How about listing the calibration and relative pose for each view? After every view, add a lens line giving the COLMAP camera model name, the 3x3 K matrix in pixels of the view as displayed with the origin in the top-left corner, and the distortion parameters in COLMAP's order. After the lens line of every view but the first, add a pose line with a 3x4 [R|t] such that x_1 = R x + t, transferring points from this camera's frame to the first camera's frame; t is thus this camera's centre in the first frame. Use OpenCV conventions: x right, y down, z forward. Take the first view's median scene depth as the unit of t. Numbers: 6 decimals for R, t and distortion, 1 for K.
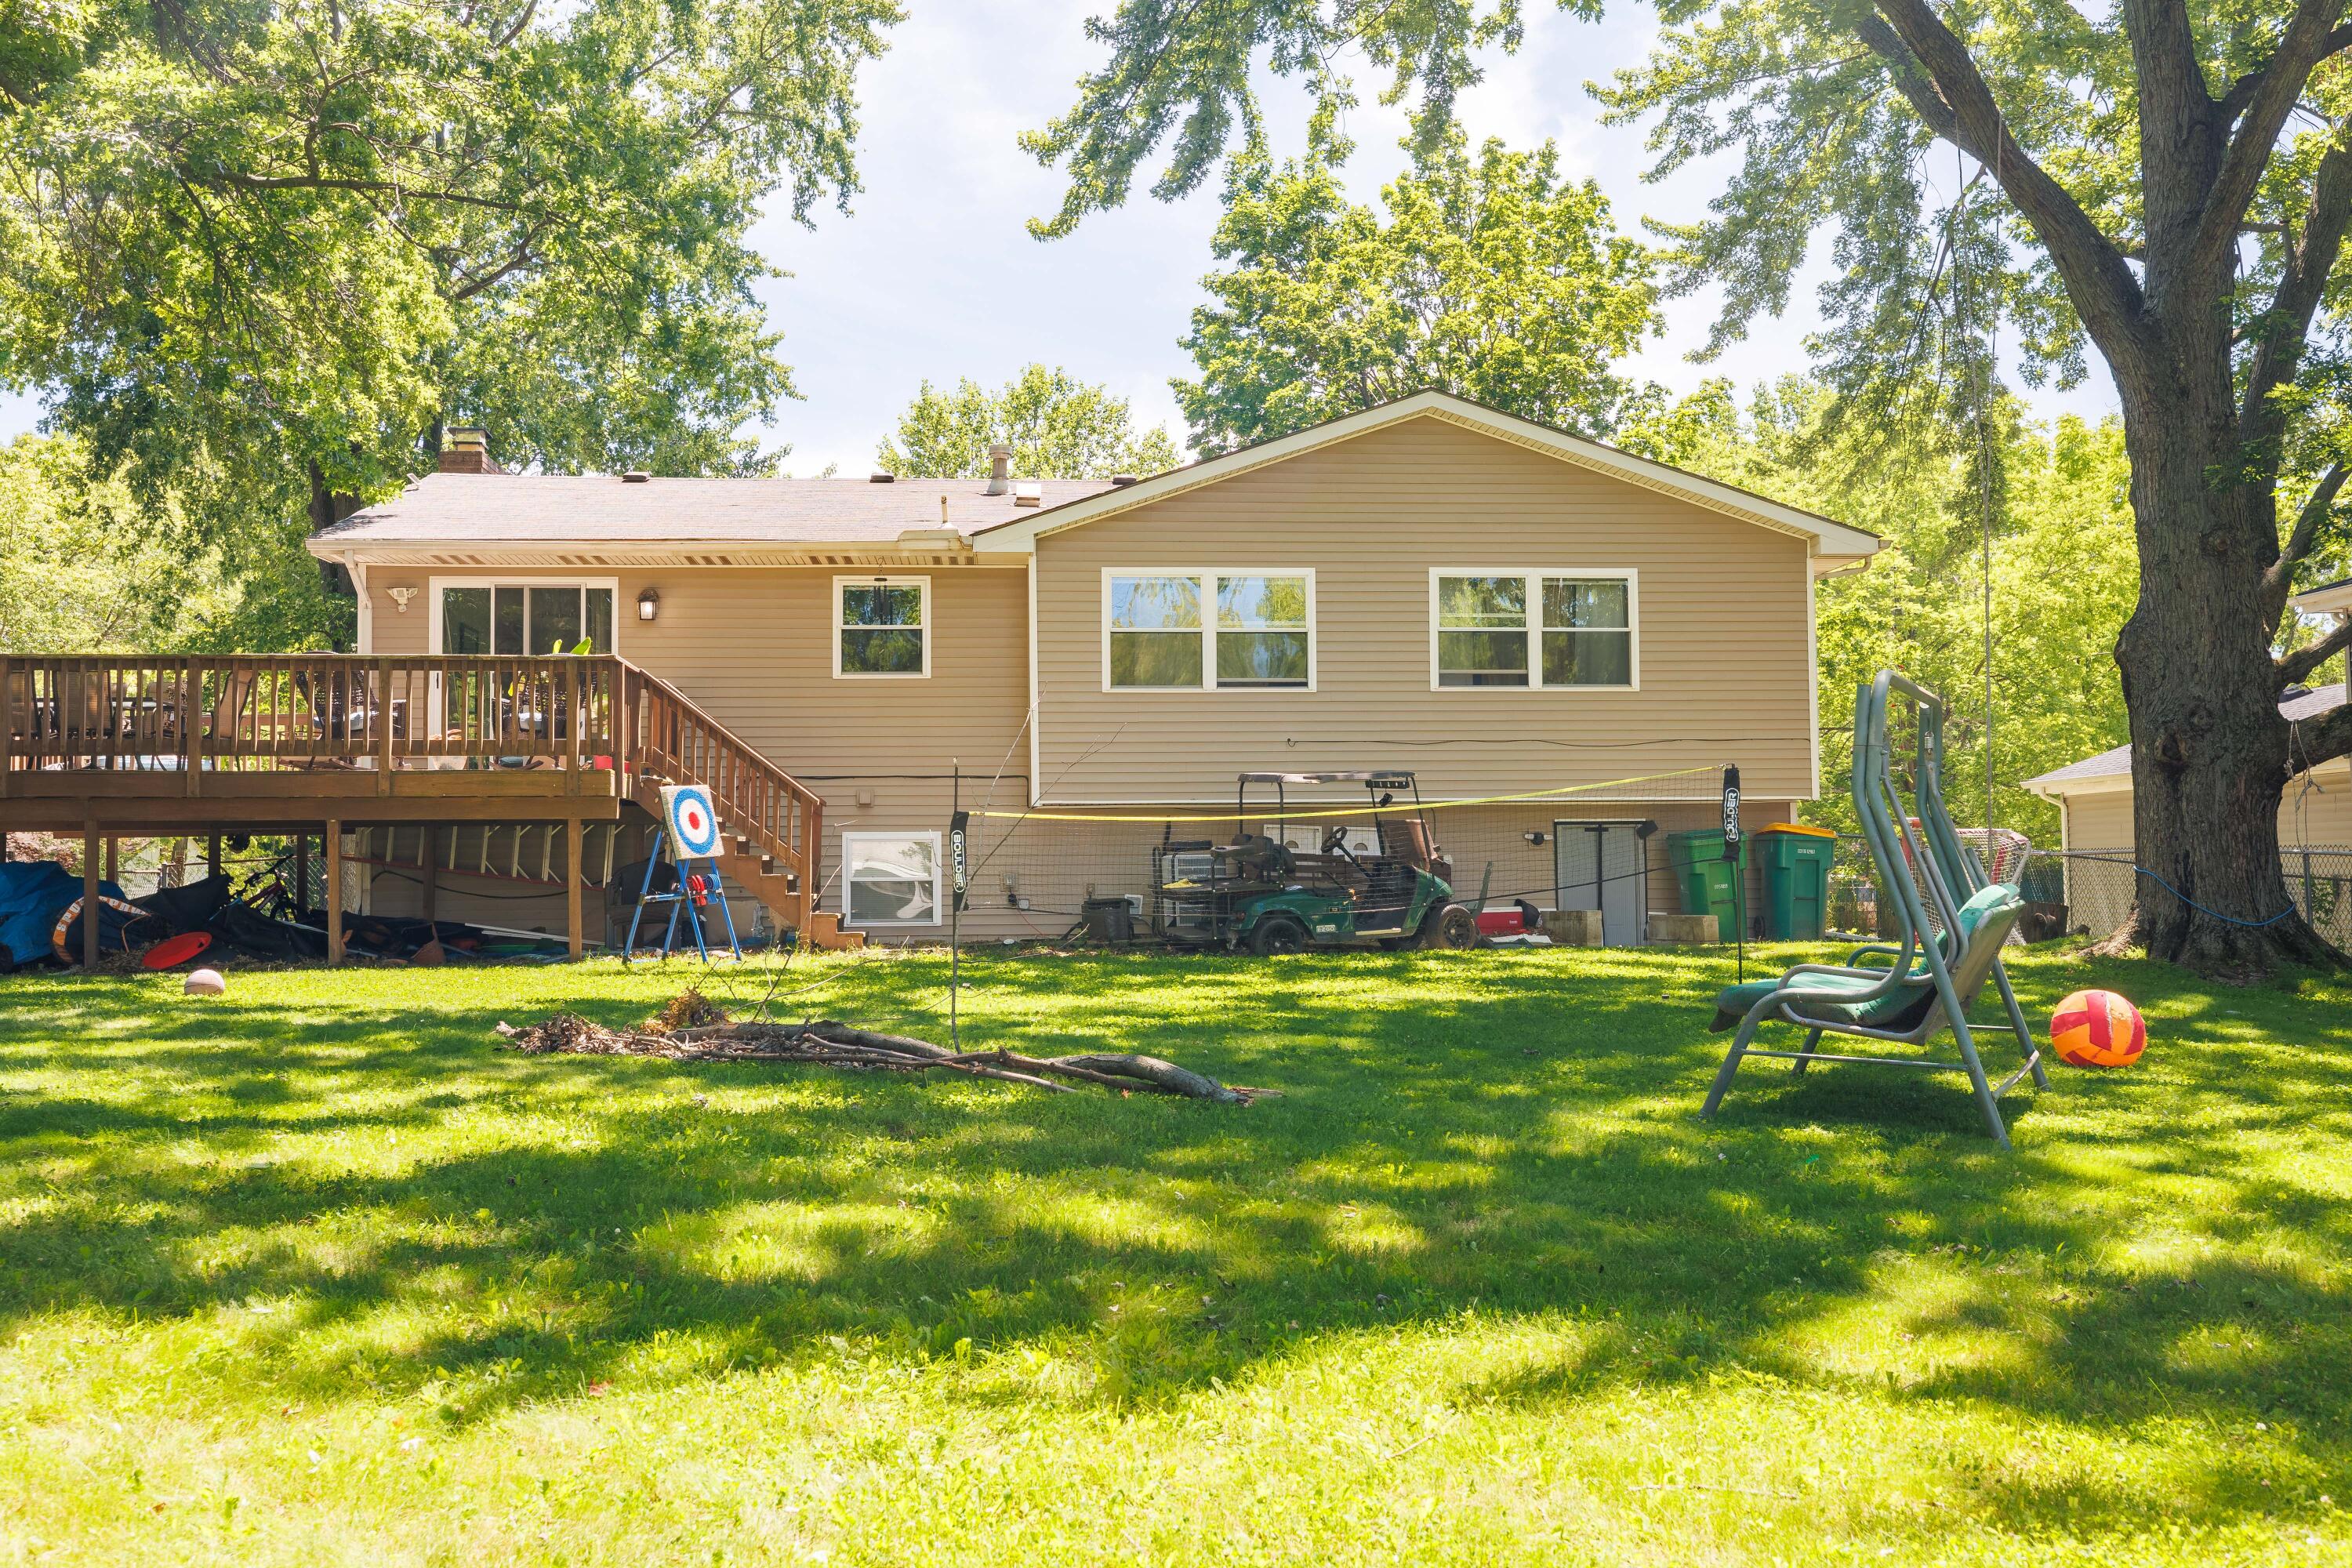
lens RADIAL K [[2117.1, 0, 1183.4], [0, 2117.1, 789.2], [0, 0, 1]] dist [-0.055677, 0.003998]
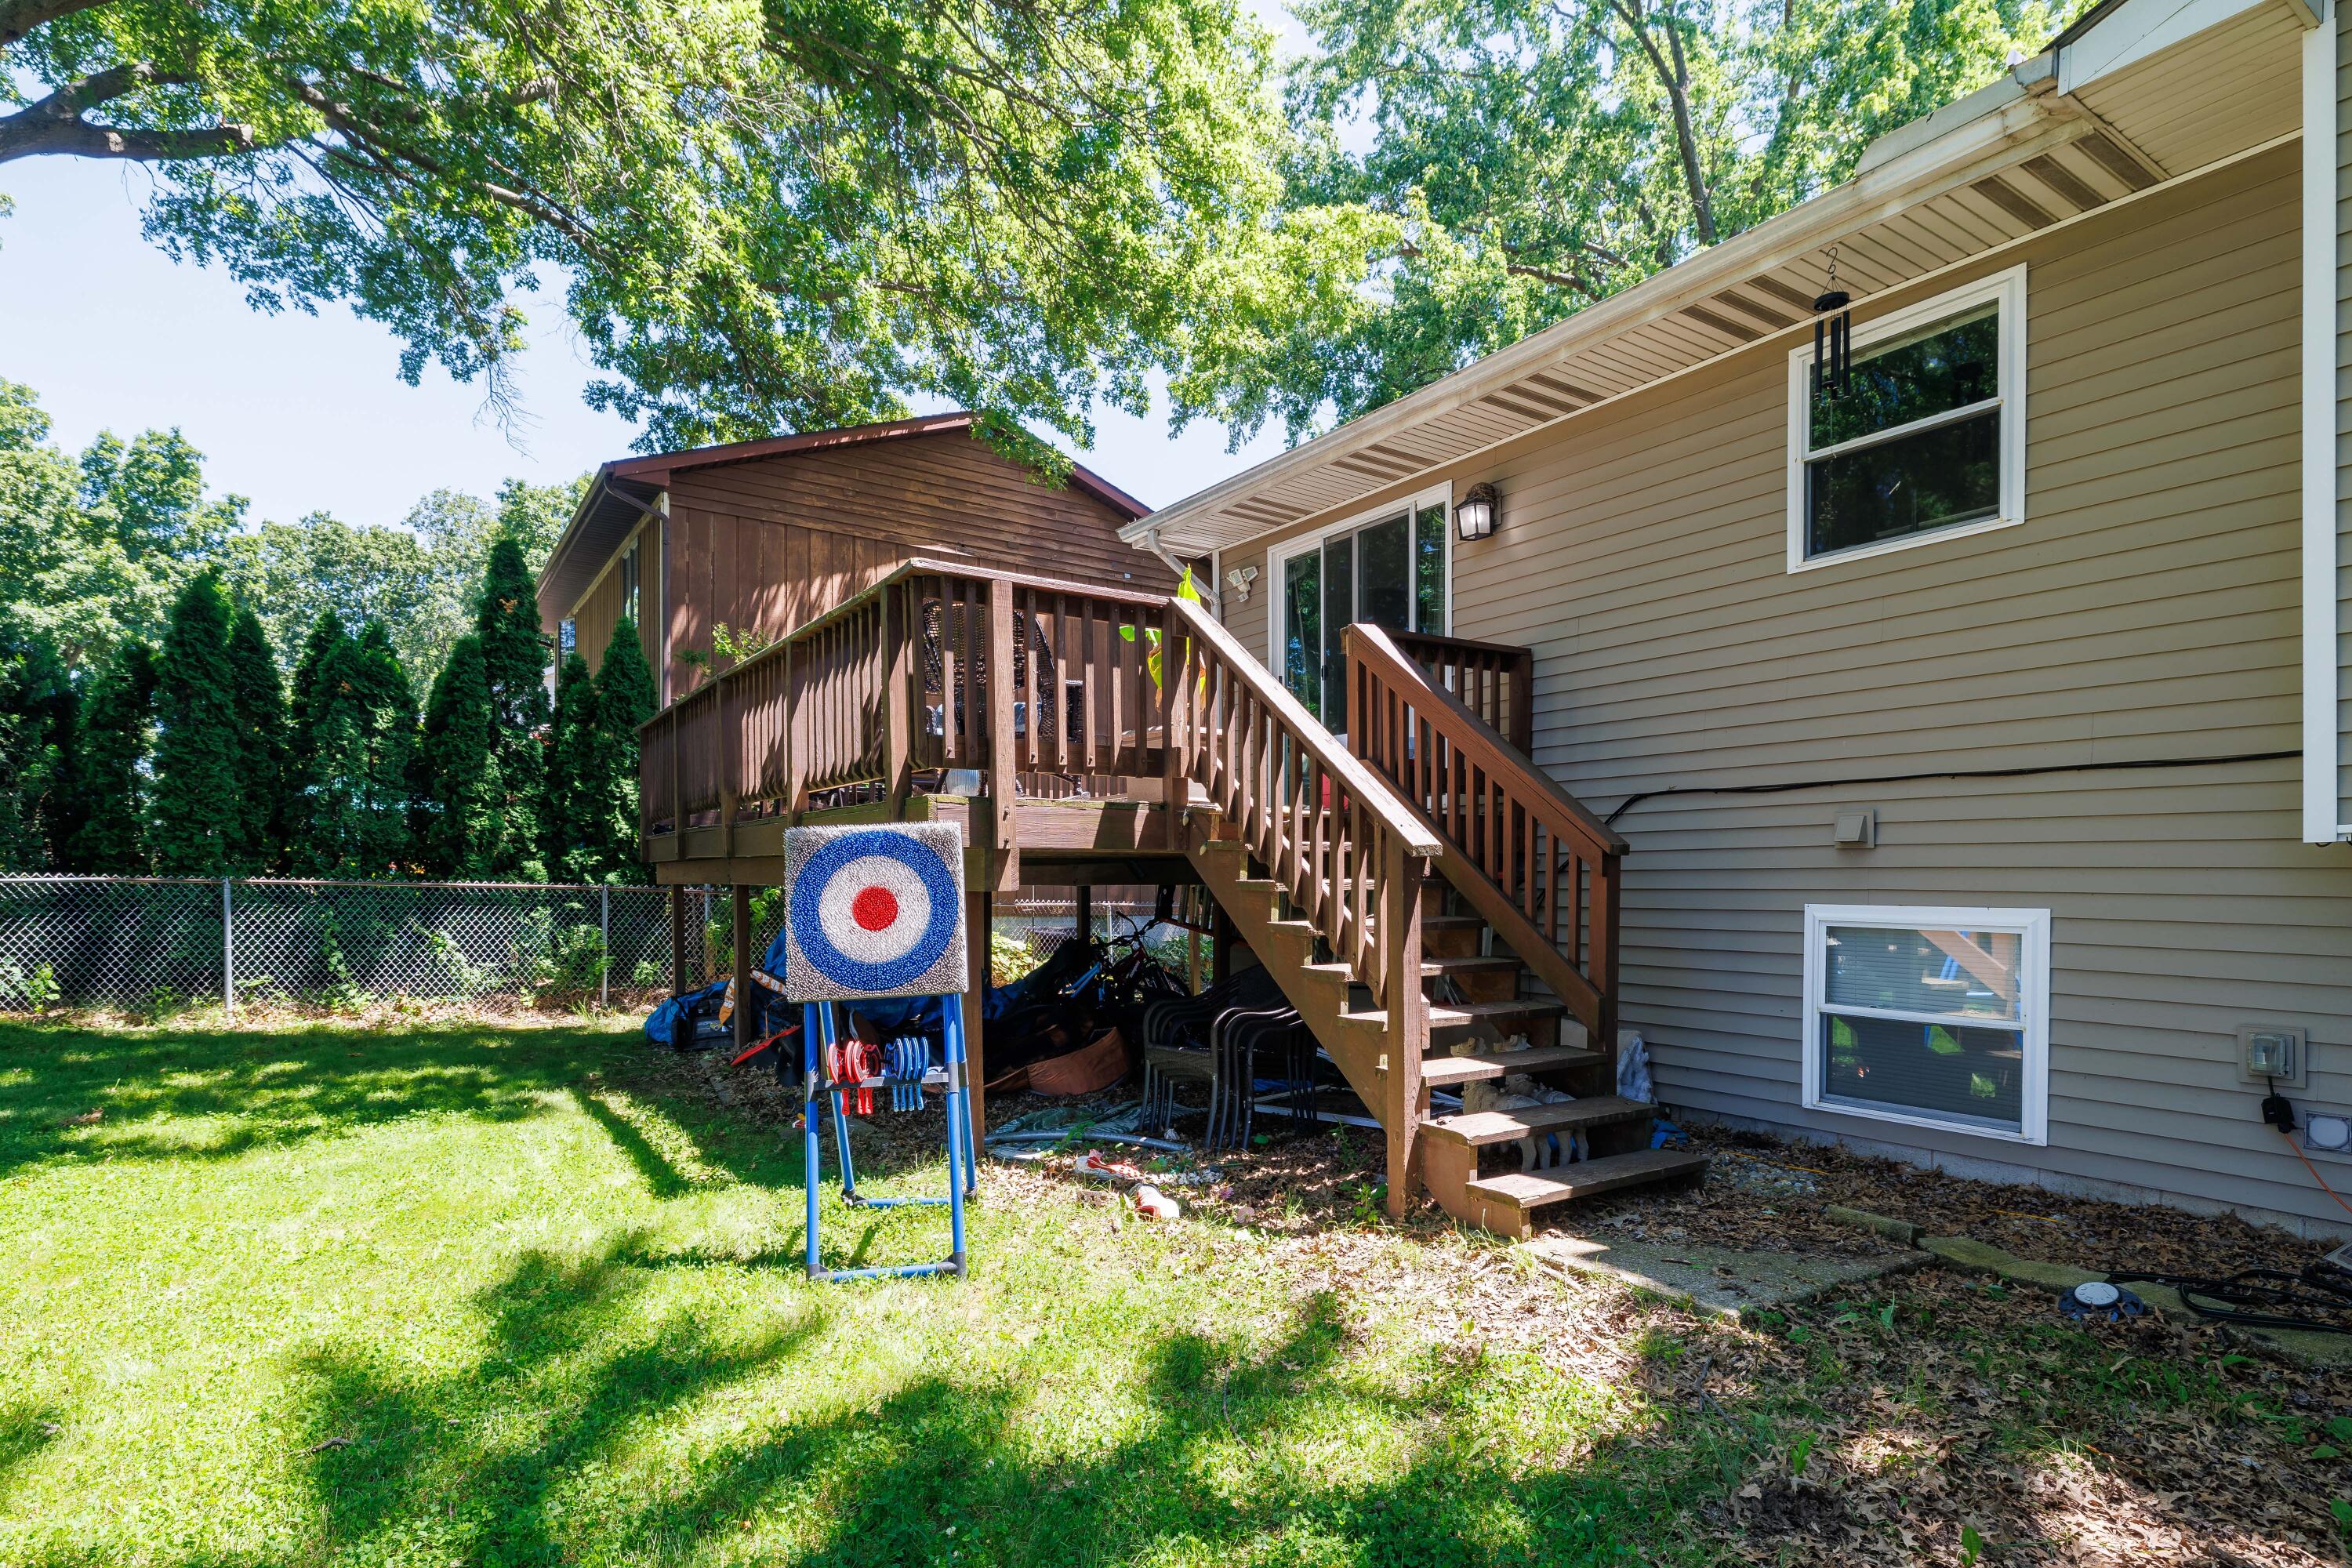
lens RADIAL K [[1201.1, 0, 1192.9], [0, 1201.1, 906.5], [0, 0, 1]] dist [0.000279, 0.000284]
pose [[0.486179, 0.027687, -0.873420, 0.003608], [0.028655, 0.998455, 0.047601, 0.004246], [0.873389, -0.048171, 0.484635, 0.757399]]
